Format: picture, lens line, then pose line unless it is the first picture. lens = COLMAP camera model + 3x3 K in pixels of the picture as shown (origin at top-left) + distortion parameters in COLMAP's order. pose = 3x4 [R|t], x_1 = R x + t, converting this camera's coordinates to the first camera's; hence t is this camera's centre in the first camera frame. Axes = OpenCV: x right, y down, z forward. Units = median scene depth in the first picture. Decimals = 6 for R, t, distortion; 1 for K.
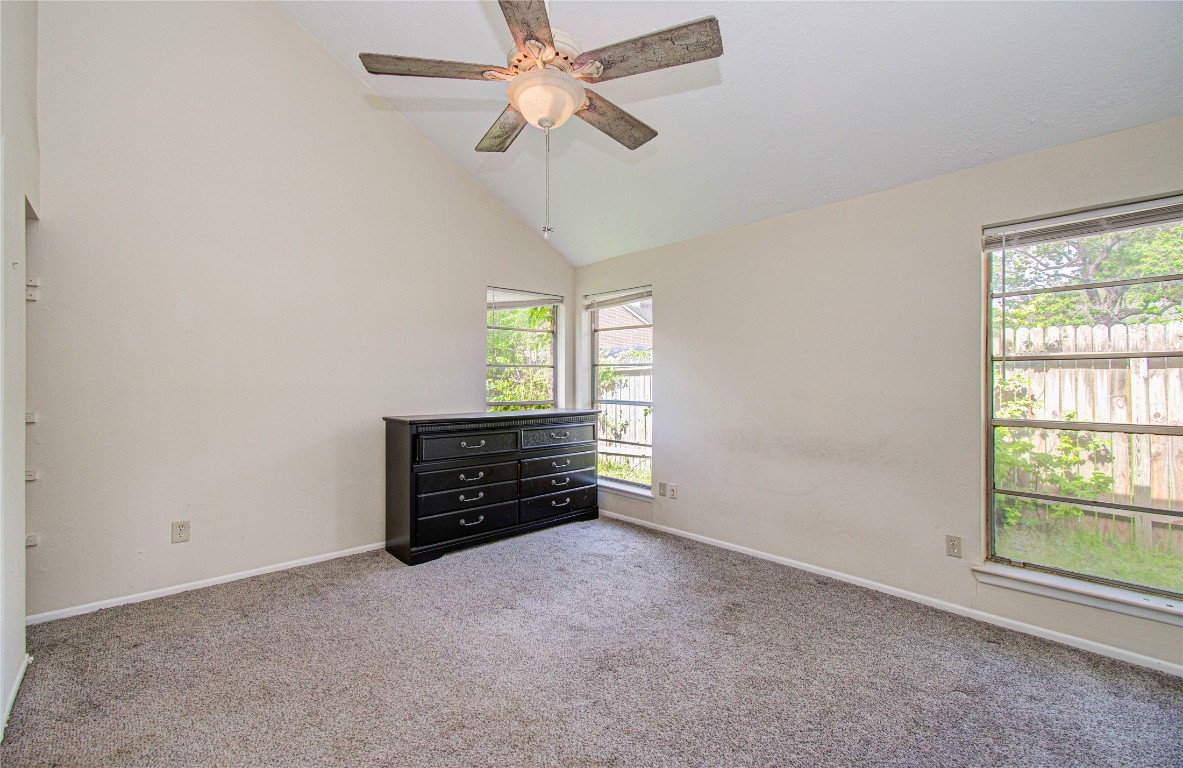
lens RADIAL K [[510.0, 0, 588.8], [0, 510.0, 397.1], [0, 0, 1]] dist [-0.035320, 0.000954]
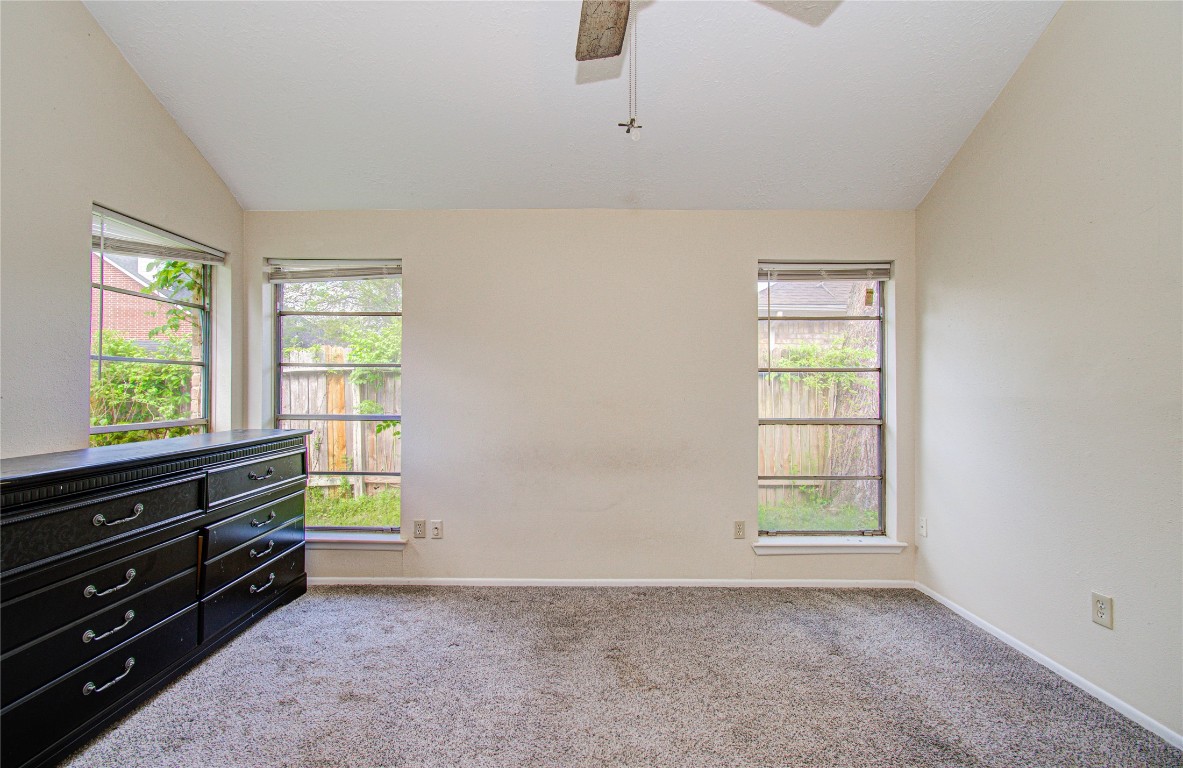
lens RADIAL K [[507.0, 0, 591.5], [0, 507.0, 384.0], [0, 0, 1]] dist [-0.055793, 0.028561]
pose [[0.667423, 0.009701, 0.744616, -0.257388], [0.022934, 0.999173, -0.033574, -0.005211], [-0.744326, 0.039485, 0.666648, 0.321914]]
